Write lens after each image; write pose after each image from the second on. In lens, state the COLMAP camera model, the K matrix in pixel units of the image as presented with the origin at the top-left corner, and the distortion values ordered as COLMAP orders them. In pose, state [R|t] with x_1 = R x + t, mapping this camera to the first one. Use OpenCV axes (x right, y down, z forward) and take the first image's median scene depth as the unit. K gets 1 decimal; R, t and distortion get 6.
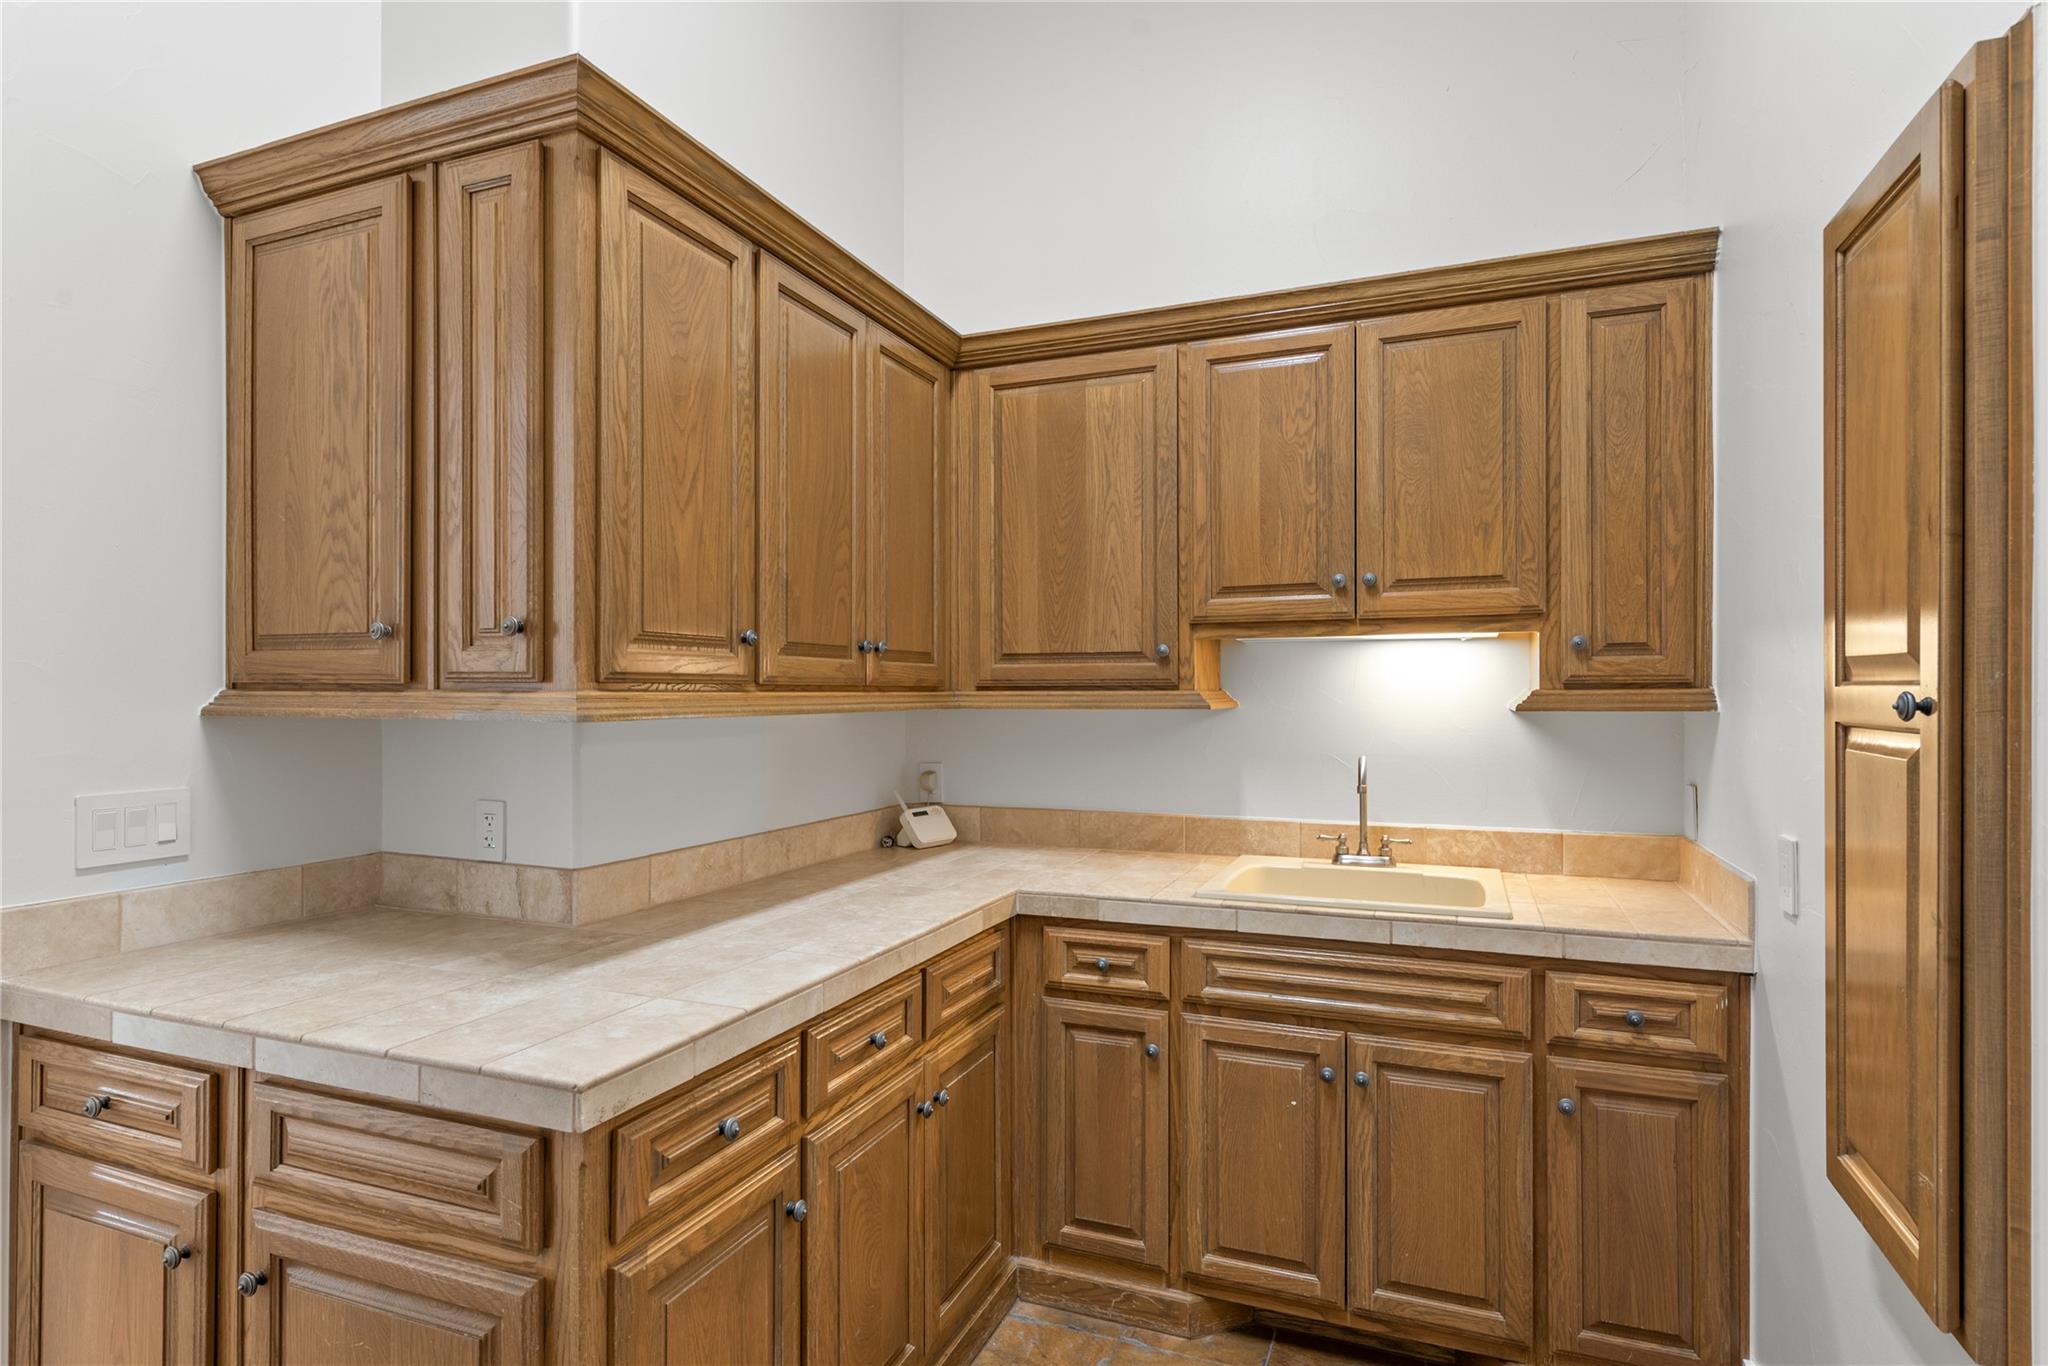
lens RADIAL K [[1063.8, 0, 1027.2], [0, 1063.8, 692.6], [0, 0, 1]] dist [-0.000764, -0.000496]
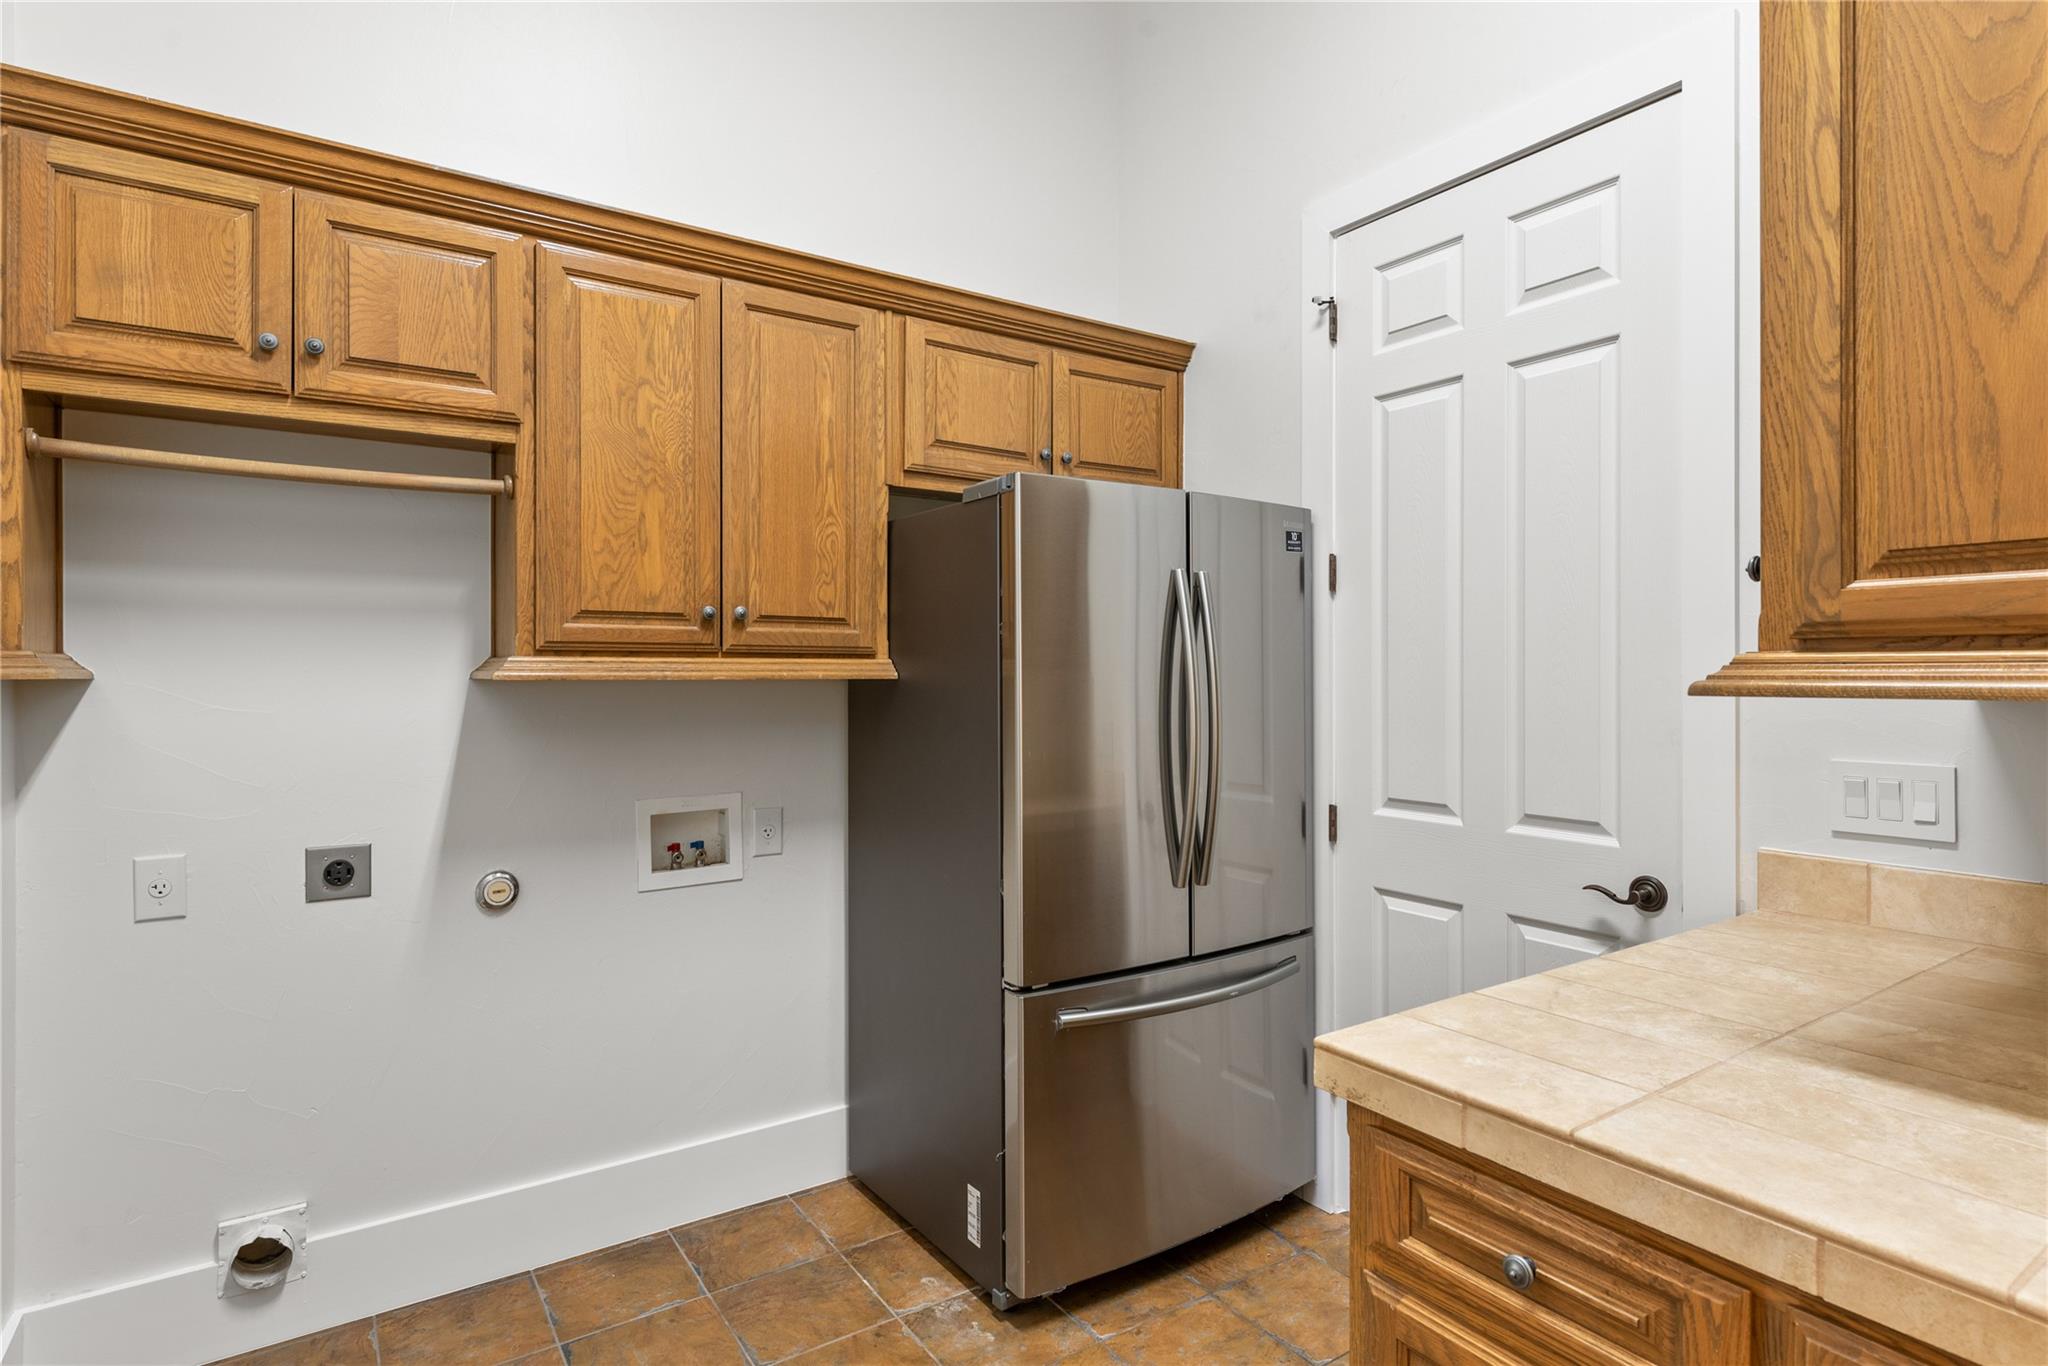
lens RADIAL K [[1063.8, 0, 1027.9], [0, 1063.8, 666.8], [0, 0, 1]] dist [-0.000764, -0.000496]
pose [[-0.565108, -0.001969, -0.825015, 0.453641], [0.002110, 0.999990, -0.003832, 0.009643], [0.825015, -0.003906, -0.565098, 1.048746]]
